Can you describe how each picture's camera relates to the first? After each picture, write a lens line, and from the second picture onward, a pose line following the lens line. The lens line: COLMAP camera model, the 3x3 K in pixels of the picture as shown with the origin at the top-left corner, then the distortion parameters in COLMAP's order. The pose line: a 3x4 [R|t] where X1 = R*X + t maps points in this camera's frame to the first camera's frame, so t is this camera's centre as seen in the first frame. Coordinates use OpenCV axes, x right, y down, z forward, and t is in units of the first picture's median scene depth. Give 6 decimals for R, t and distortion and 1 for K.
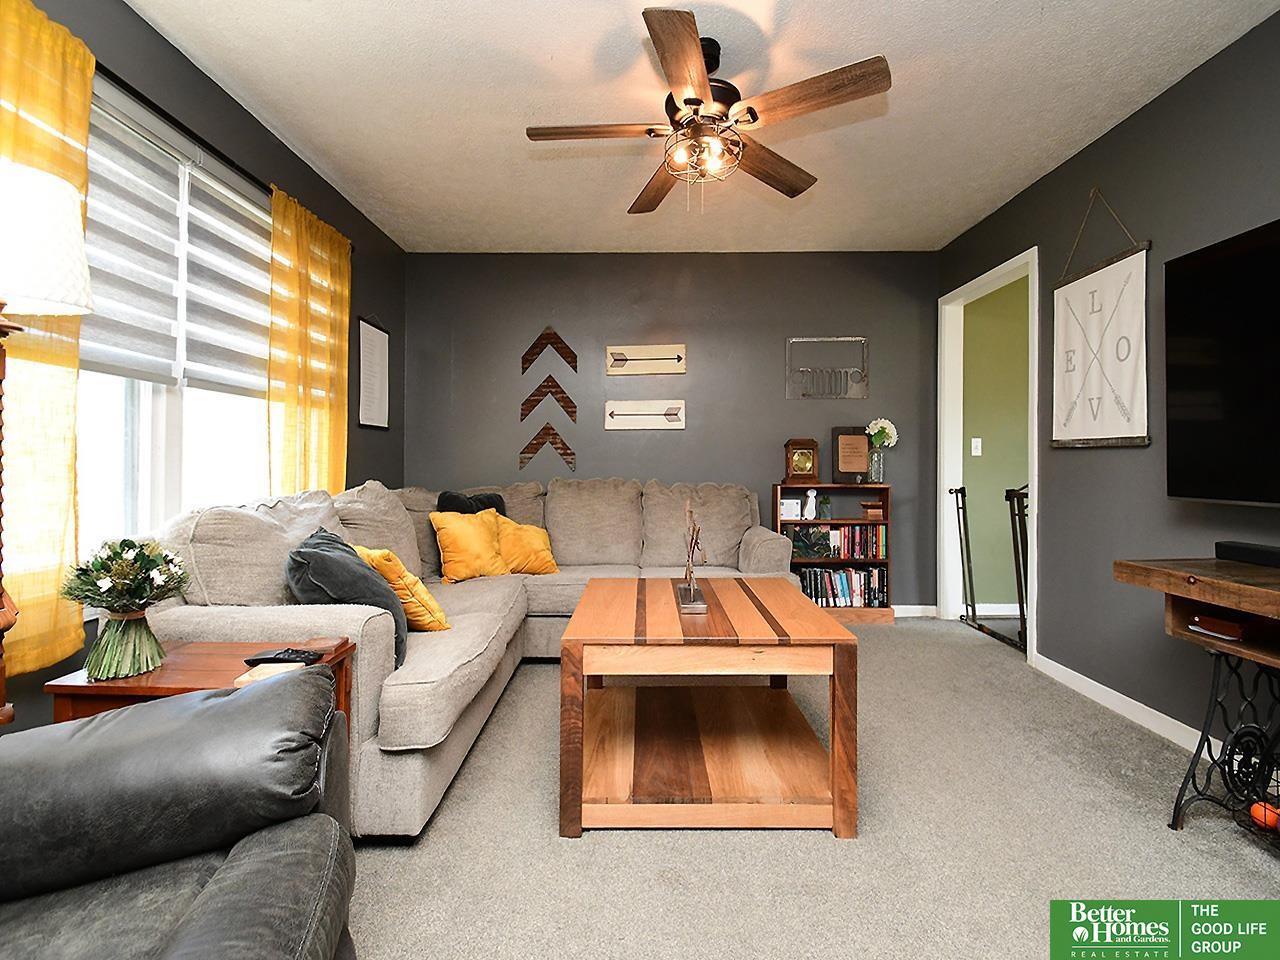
lens RADIAL K [[591.2, 0, 640.0], [0, 591.2, 480.0], [0, 0, 1]] dist [0.032136, 0.000348]
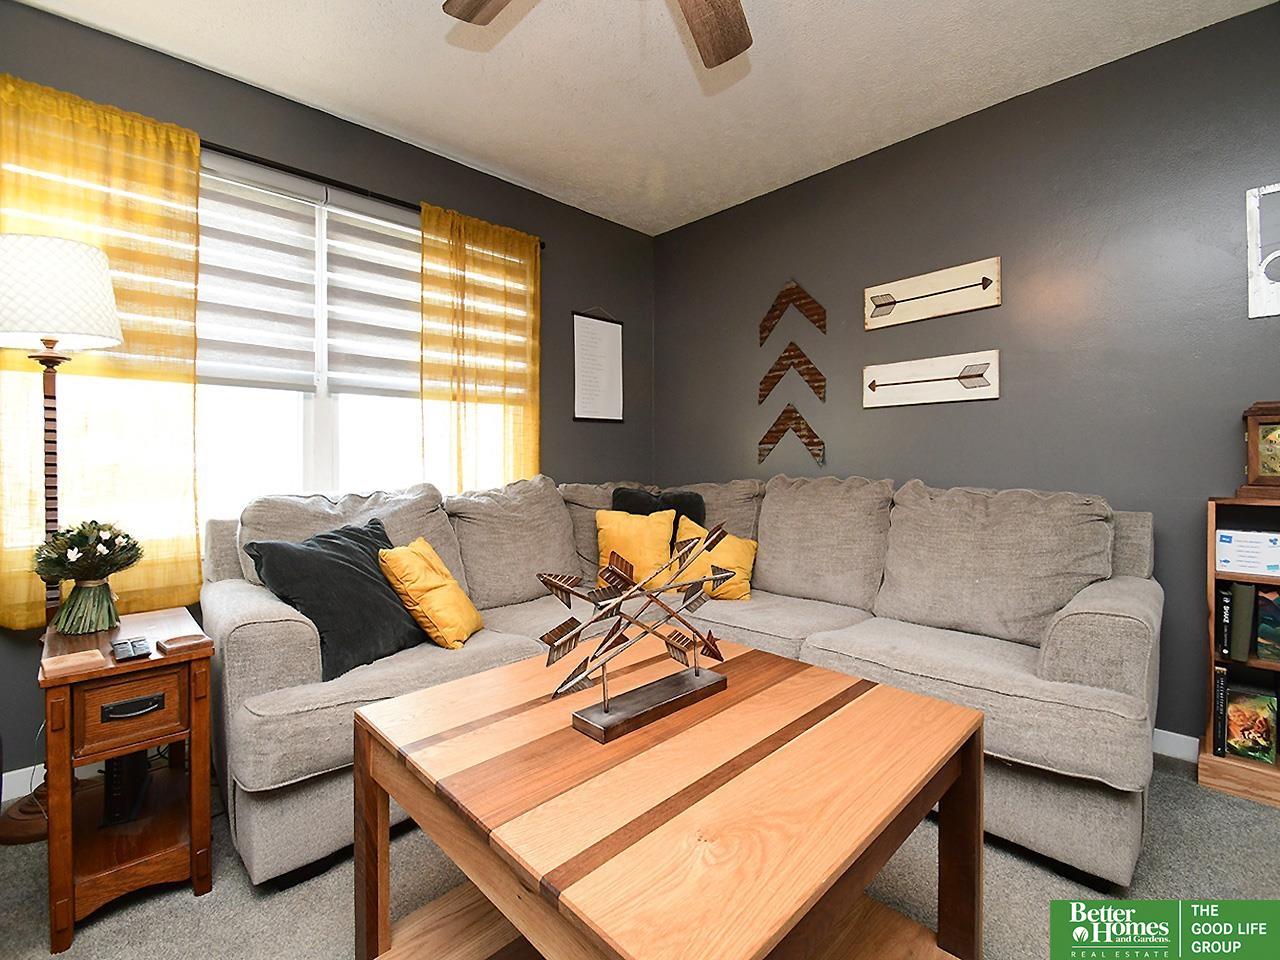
lens RADIAL K [[558.1, 0, 637.0], [0, 558.1, 473.9], [0, 0, 1]] dist [-0.001206, -0.000201]
pose [[0.690911, 0.020540, -0.722648, 0.266917], [-0.018291, 0.999773, 0.010928, -0.010005], [0.722709, 0.005667, 0.691129, 0.390611]]
